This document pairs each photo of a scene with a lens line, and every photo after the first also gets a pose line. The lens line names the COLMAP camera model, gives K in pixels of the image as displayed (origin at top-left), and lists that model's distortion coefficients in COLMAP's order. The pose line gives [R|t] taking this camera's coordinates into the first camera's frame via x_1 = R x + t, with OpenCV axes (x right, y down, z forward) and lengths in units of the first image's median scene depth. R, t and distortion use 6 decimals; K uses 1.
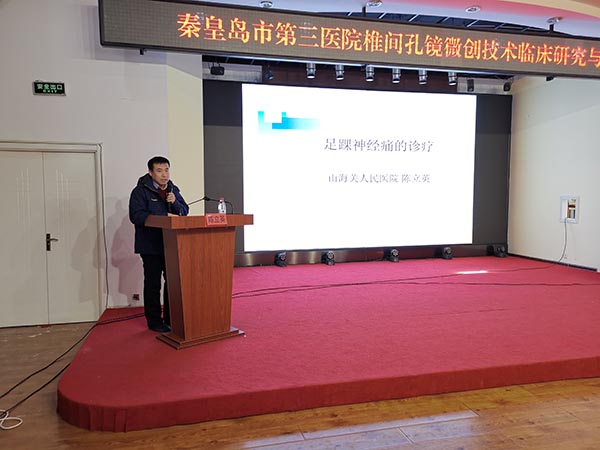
lens RADIAL K [[476.5, 0, 299.9], [0, 476.5, 224.8], [0, 0, 1]] dist [0.045423, -0.012197]
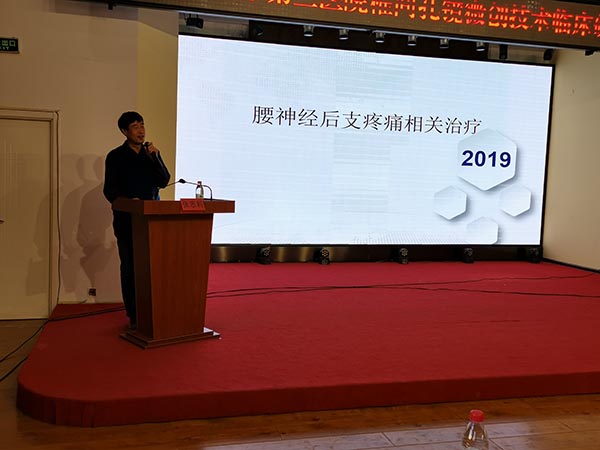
lens RADIAL K [[633.4, 0, 298.4], [0, 633.4, 218.7], [0, 0, 1]] dist [0.034302, 0.000000]
pose [[0.999266, 0.036178, 0.012569, 0.005505], [-0.036276, 0.999312, 0.007662, -0.001991], [-0.012283, -0.008112, 0.999892, -0.151583]]
